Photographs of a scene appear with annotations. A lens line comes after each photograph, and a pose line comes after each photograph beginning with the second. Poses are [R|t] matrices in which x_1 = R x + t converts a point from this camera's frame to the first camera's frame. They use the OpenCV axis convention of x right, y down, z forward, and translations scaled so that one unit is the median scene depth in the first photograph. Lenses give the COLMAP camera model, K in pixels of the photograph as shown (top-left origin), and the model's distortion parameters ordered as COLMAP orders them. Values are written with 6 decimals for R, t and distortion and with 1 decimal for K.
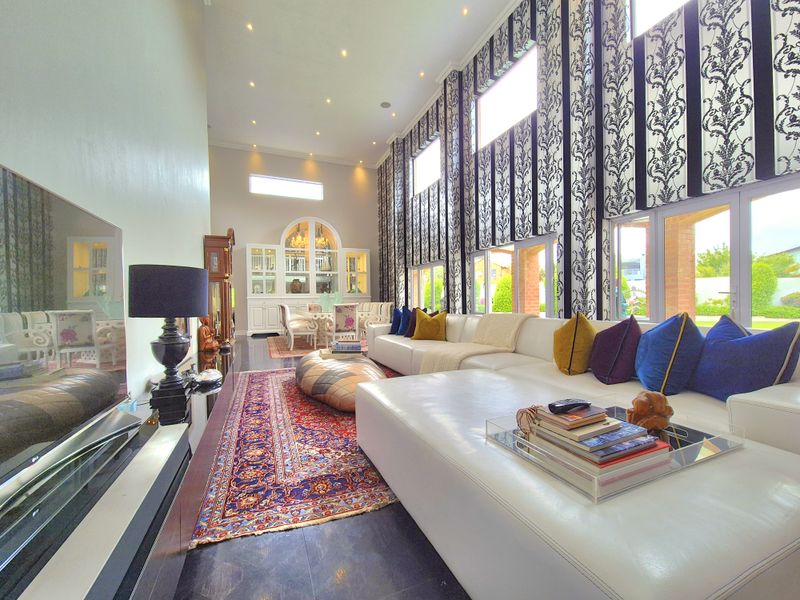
lens RADIAL K [[328.5, 0, 397.5], [0, 328.5, 304.7], [0, 0, 1]] dist [-0.000636, 0.000022]
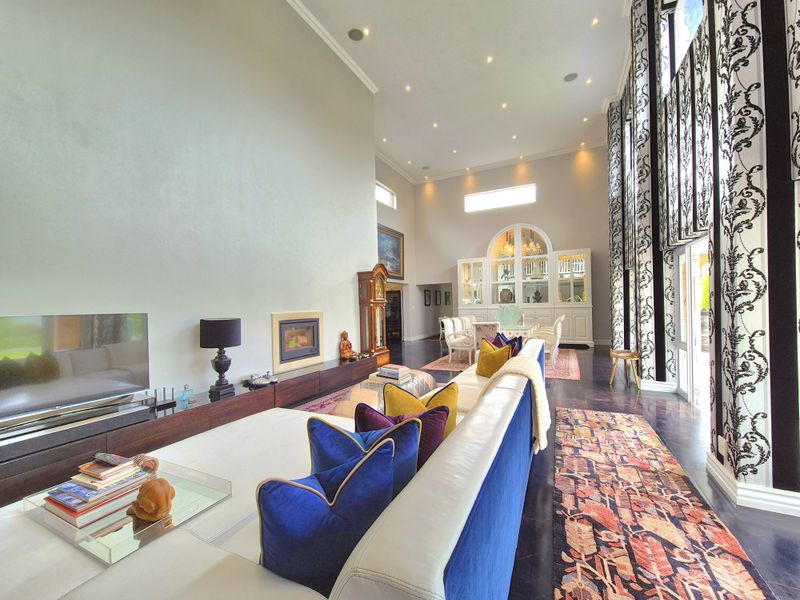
lens RADIAL K [[328.5, 0, 397.5], [0, 328.5, 304.7], [0, 0, 1]] dist [-0.000636, 0.000022]
pose [[0.648811, -0.000018, -0.760950, 0.364746], [0.005272, 0.999976, 0.004471, -0.054000], [0.760931, -0.006912, 0.648796, 0.158684]]
